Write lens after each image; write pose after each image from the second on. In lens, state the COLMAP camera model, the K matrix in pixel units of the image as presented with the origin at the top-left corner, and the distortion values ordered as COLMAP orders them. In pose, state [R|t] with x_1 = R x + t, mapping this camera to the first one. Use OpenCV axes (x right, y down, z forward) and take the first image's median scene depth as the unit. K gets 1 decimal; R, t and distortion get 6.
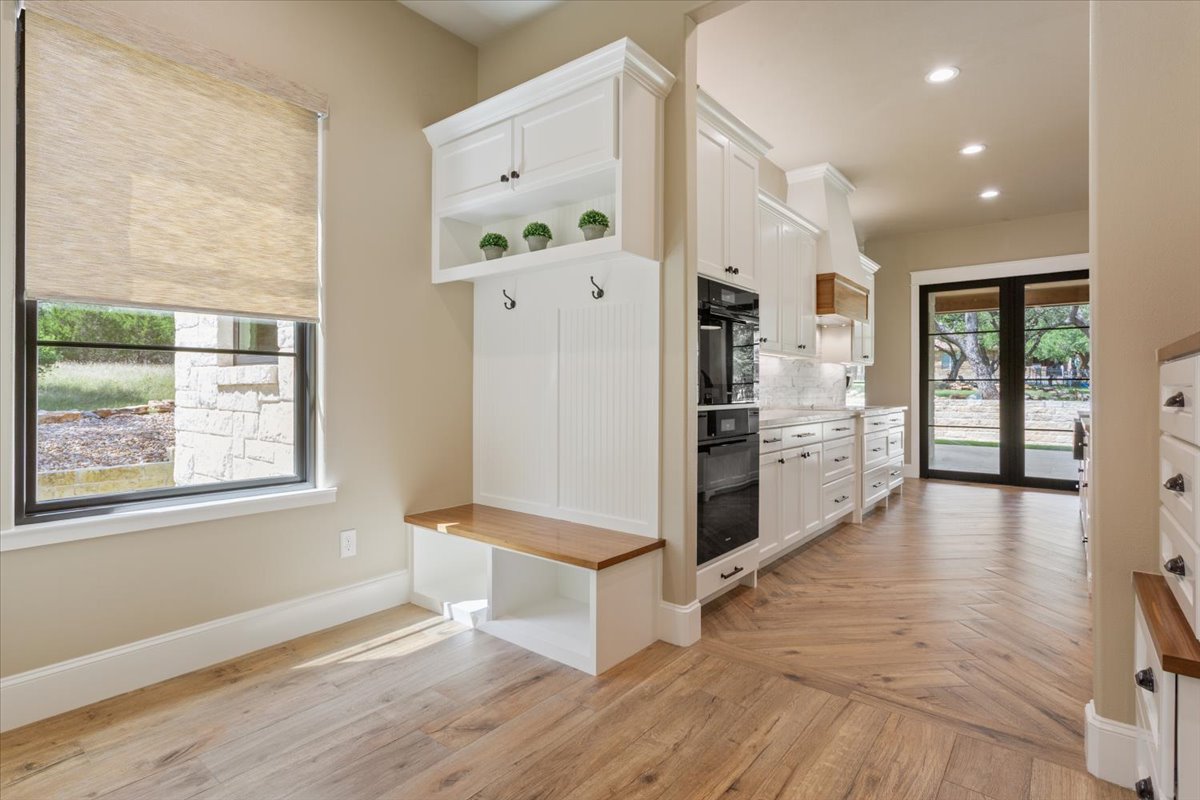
lens RADIAL K [[597.4, 0, 595.1], [0, 597.4, 392.3], [0, 0, 1]] dist [-0.007658, 0.000973]
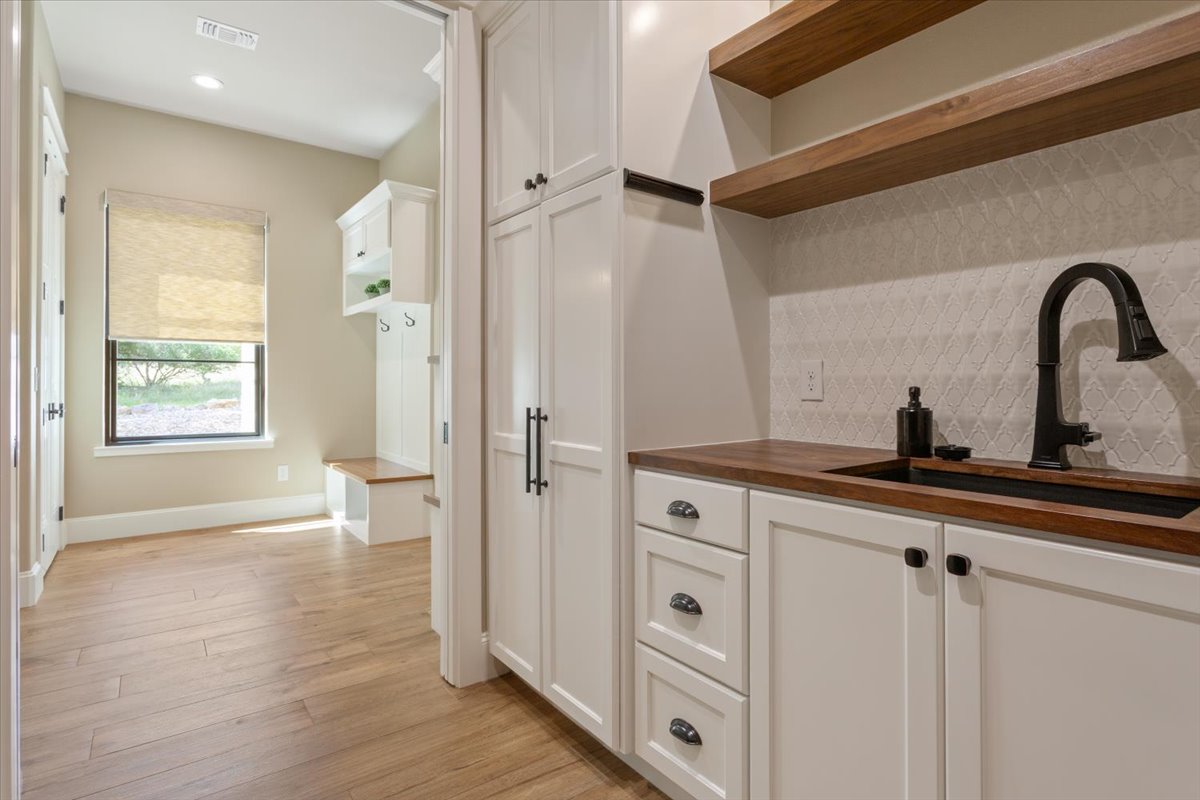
lens RADIAL K [[597.4, 0, 566.2], [0, 597.4, 386.3], [0, 0, 1]] dist [-0.007658, 0.000973]
pose [[0.965729, 0.002443, -0.259539, 0.910734], [-0.002876, 0.999995, -0.001291, 0.006746], [0.259535, 0.001993, 0.965732, -0.489576]]
